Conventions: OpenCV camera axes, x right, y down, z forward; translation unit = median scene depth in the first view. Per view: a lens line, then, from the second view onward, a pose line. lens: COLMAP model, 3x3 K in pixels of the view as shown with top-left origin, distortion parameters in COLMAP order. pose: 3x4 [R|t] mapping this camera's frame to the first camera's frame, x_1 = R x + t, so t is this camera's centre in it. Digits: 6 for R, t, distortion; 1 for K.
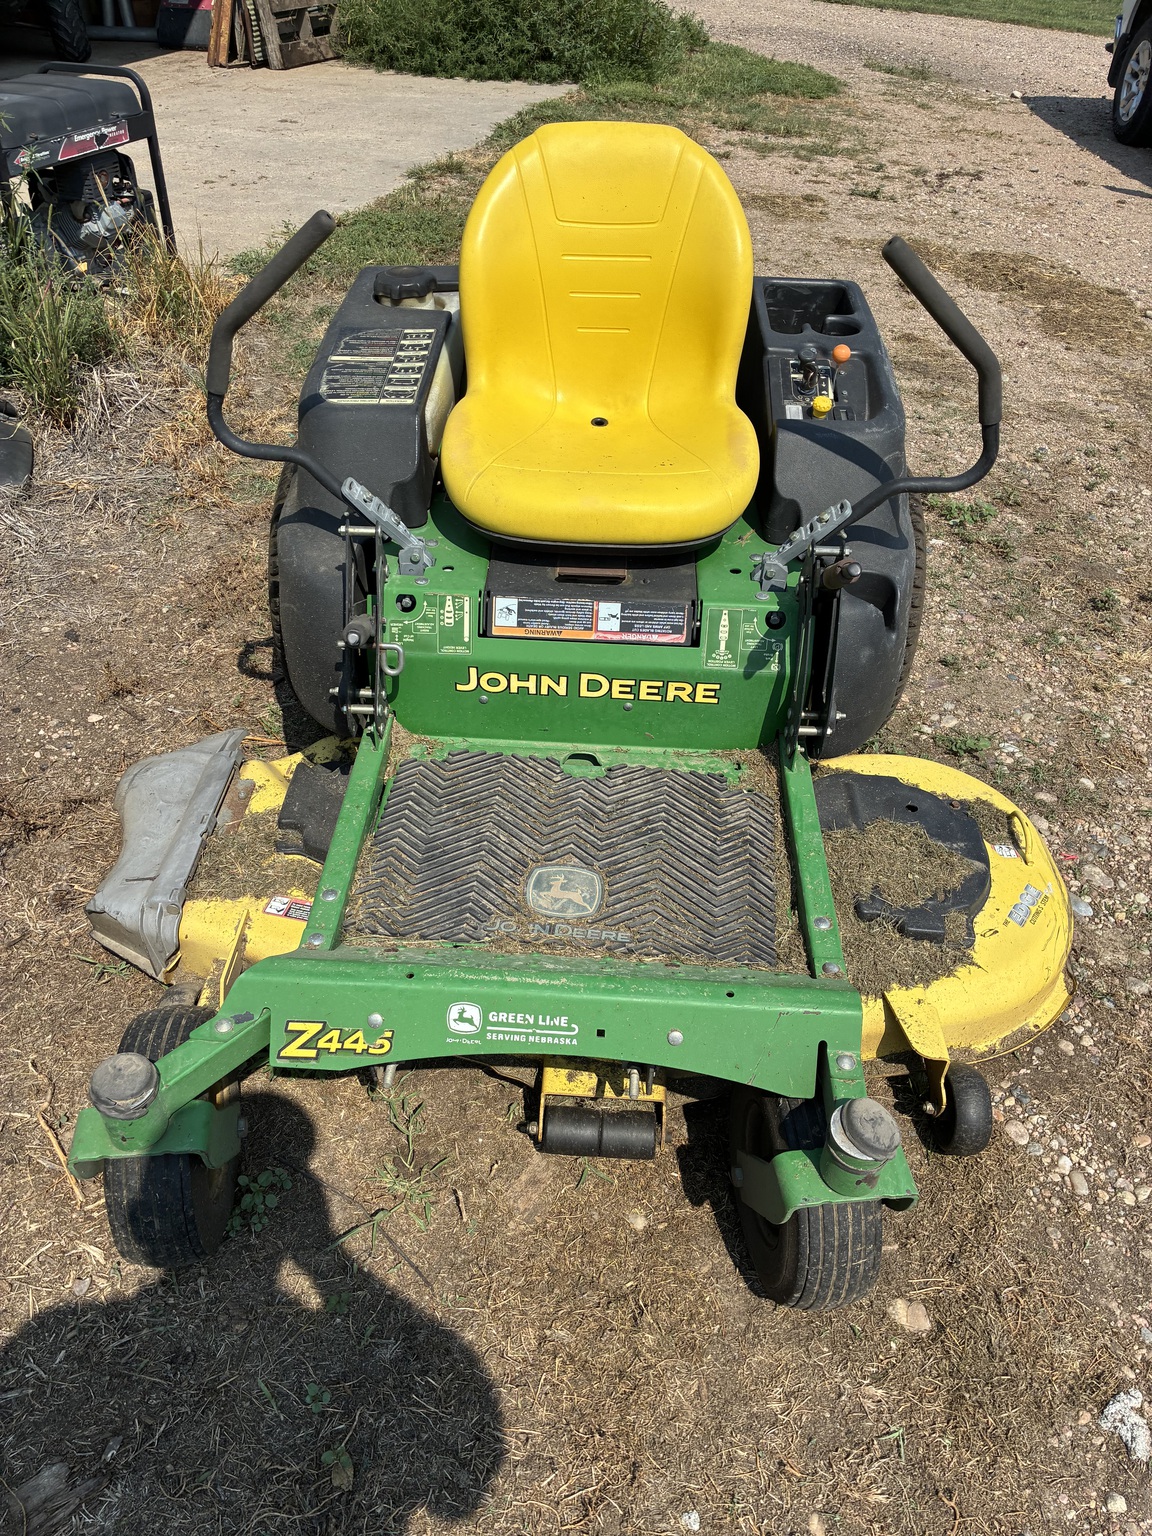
lens RADIAL K [[1157.4, 0, 535.4], [0, 1157.4, 769.5], [0, 0, 1]] dist [0.064945, -0.073491]
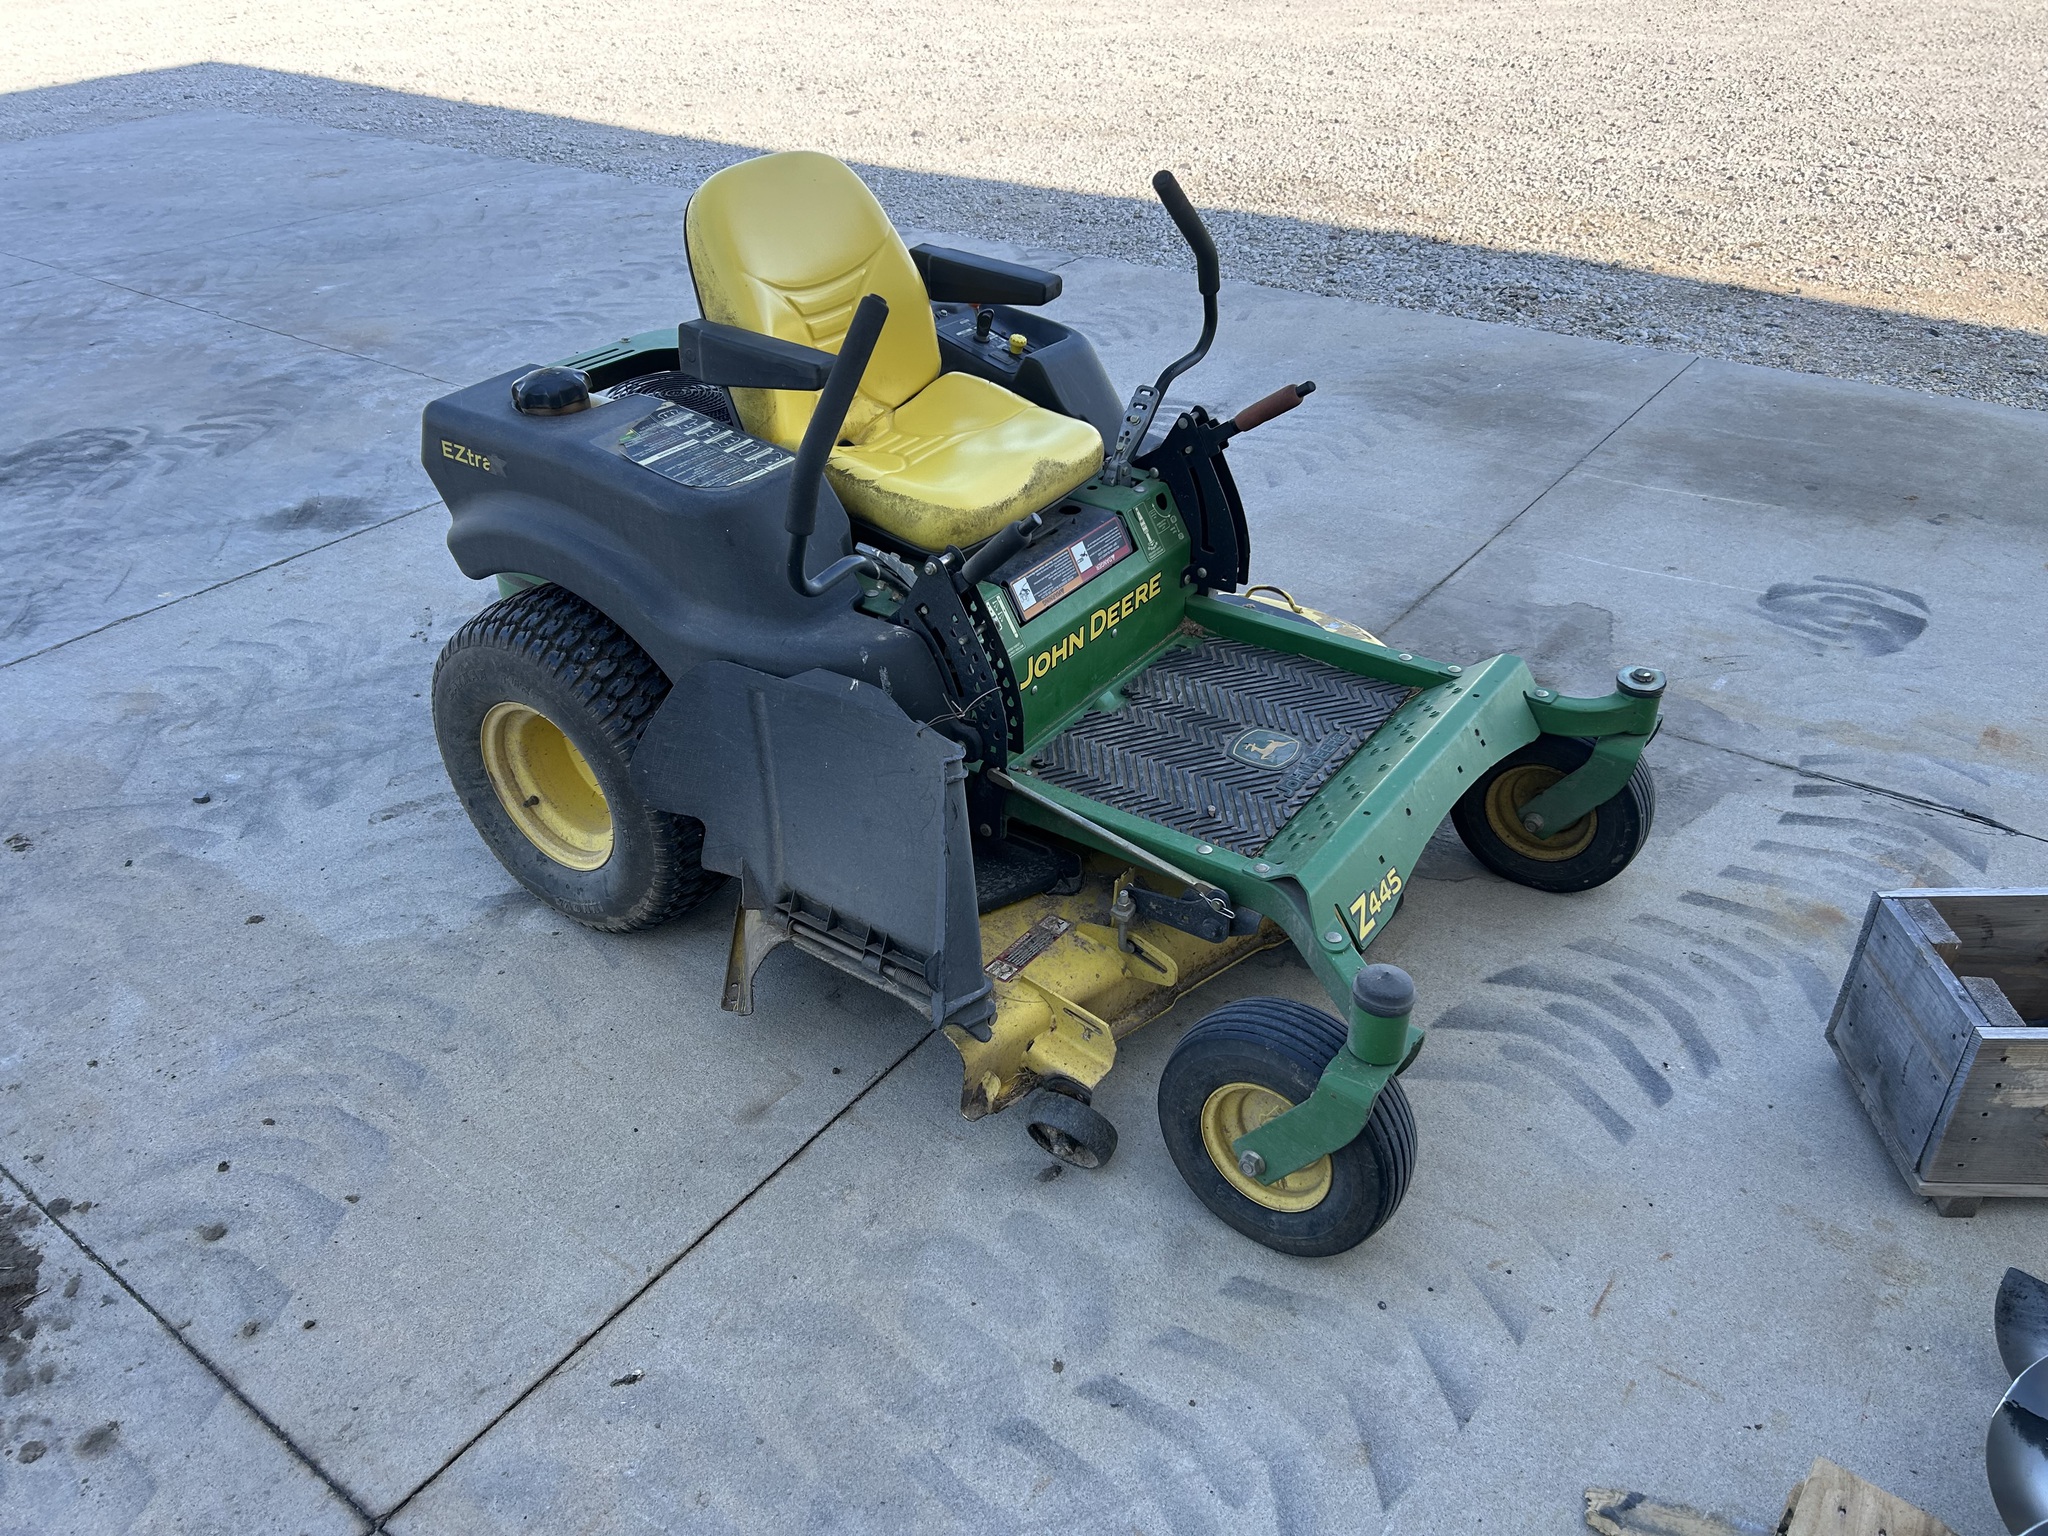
lens RADIAL K [[1543.3, 0, 1044.0], [0, 1543.3, 765.3], [0, 0, 1]] dist [0.064945, -0.073491]
pose [[0.527149, -0.480071, 0.701175, -0.997740], [0.564673, 0.814505, 0.133139, -0.180956], [-0.635027, 0.325750, 0.700448, 0.121998]]
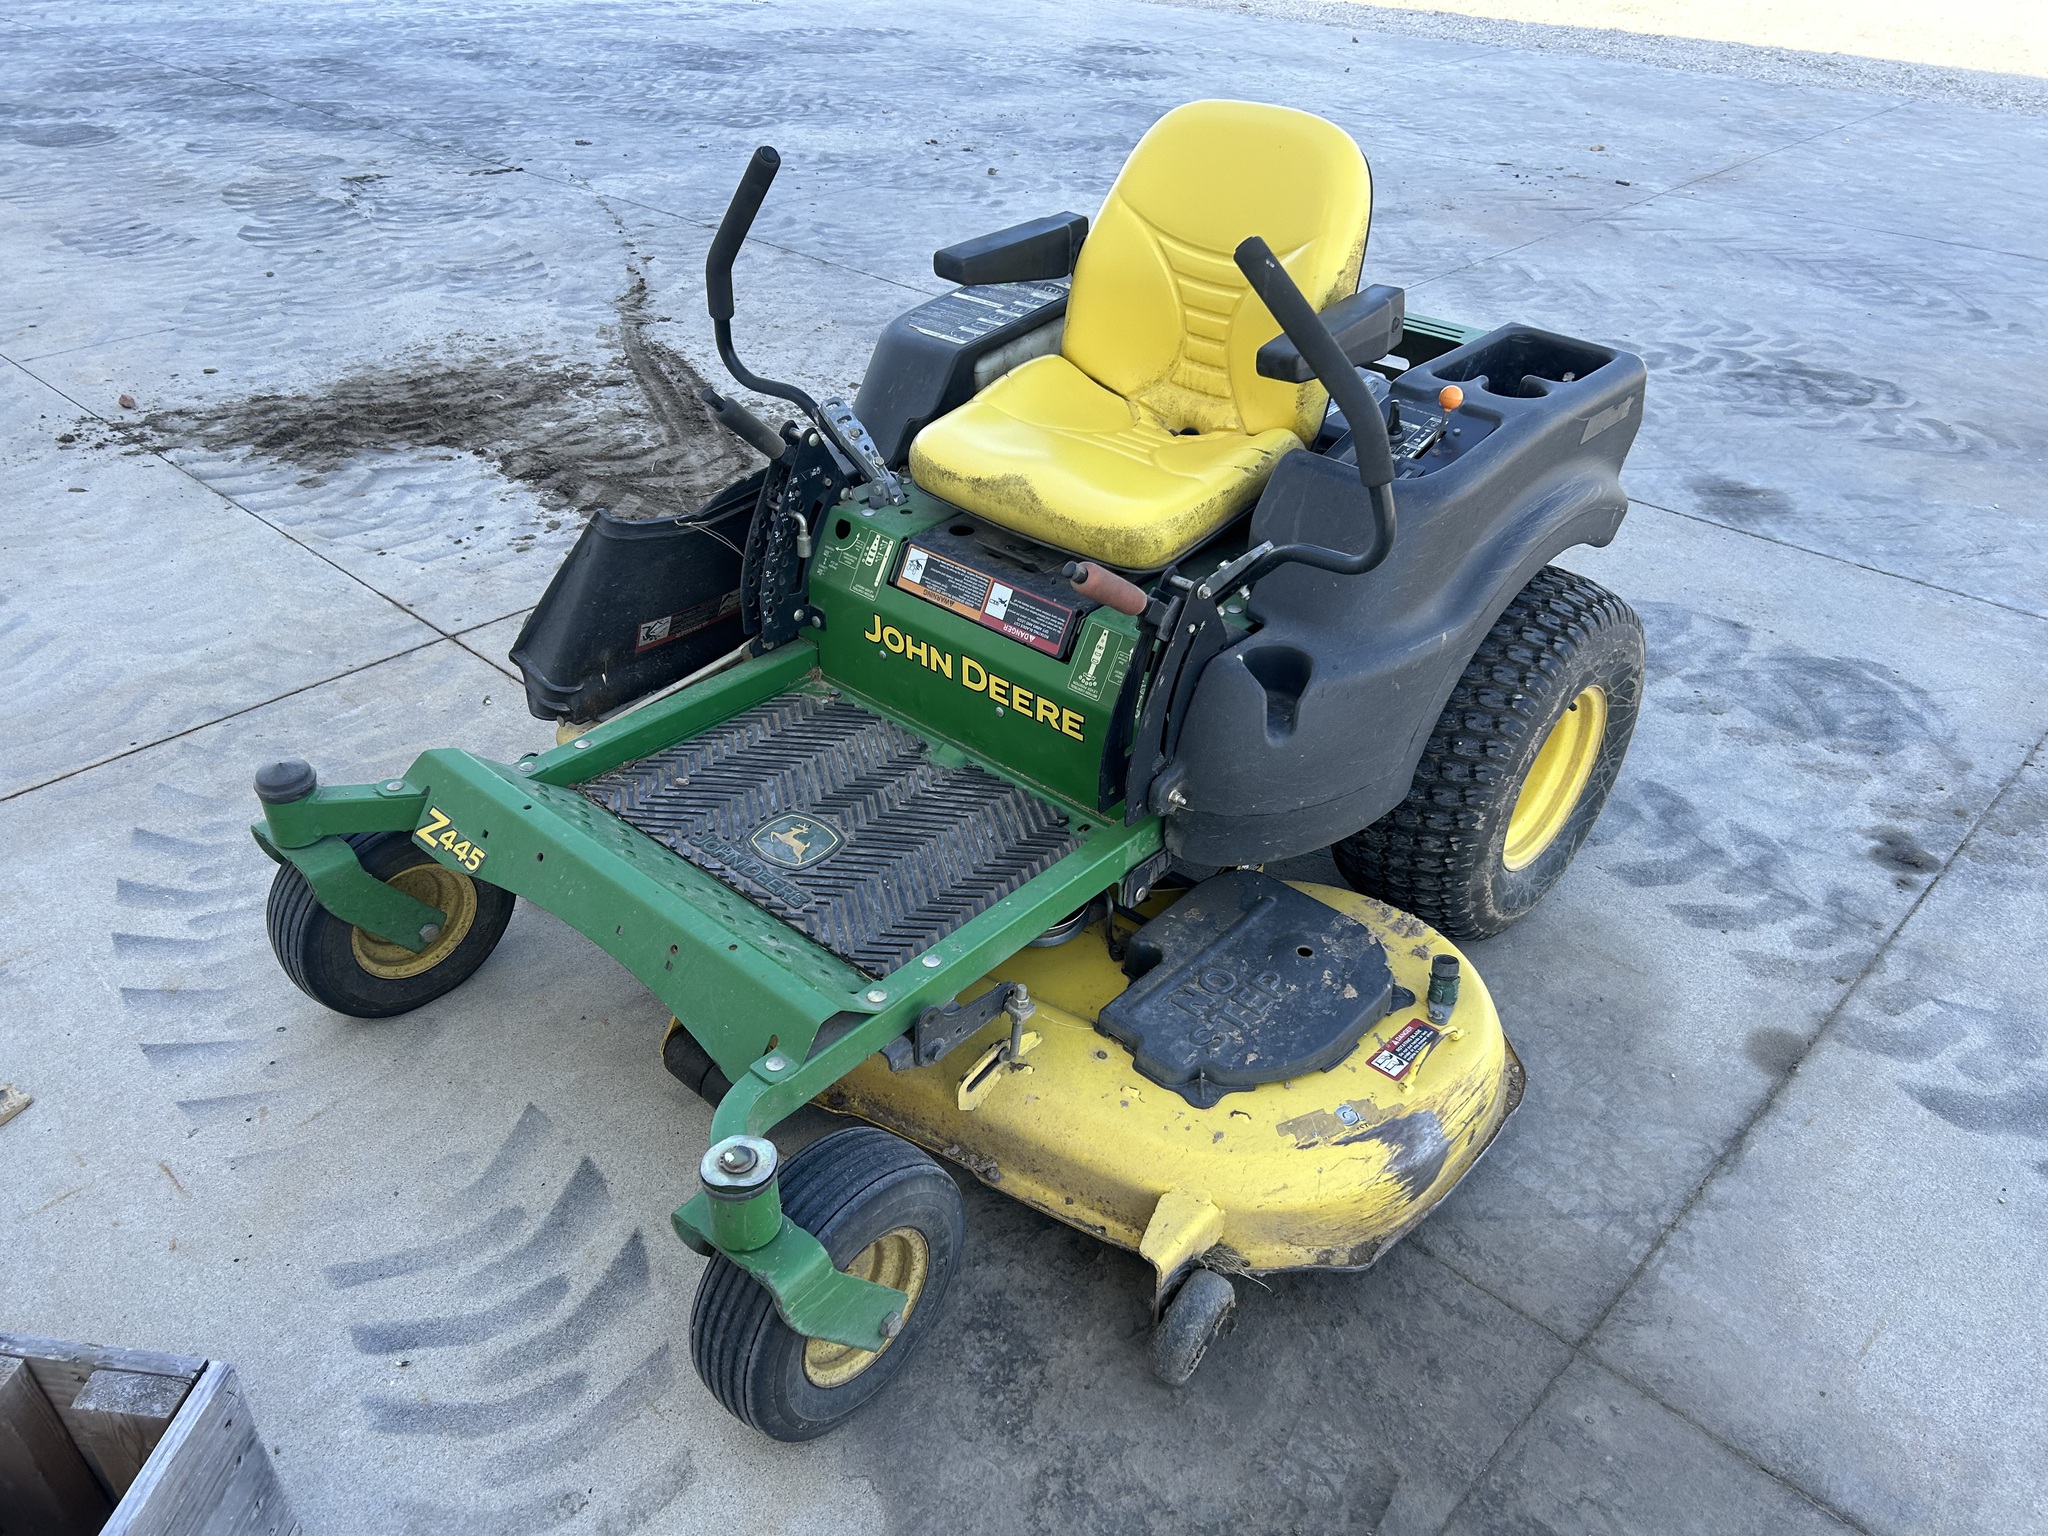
lens RADIAL K [[1543.3, 0, 1013.5], [0, 1543.3, 782.9], [0, 0, 1]] dist [0.064945, -0.073491]
pose [[0.772299, 0.334039, -0.540344, 0.737543], [-0.400249, 0.916390, -0.005555, -0.004054], [0.493310, 0.220562, 0.841426, 0.058262]]
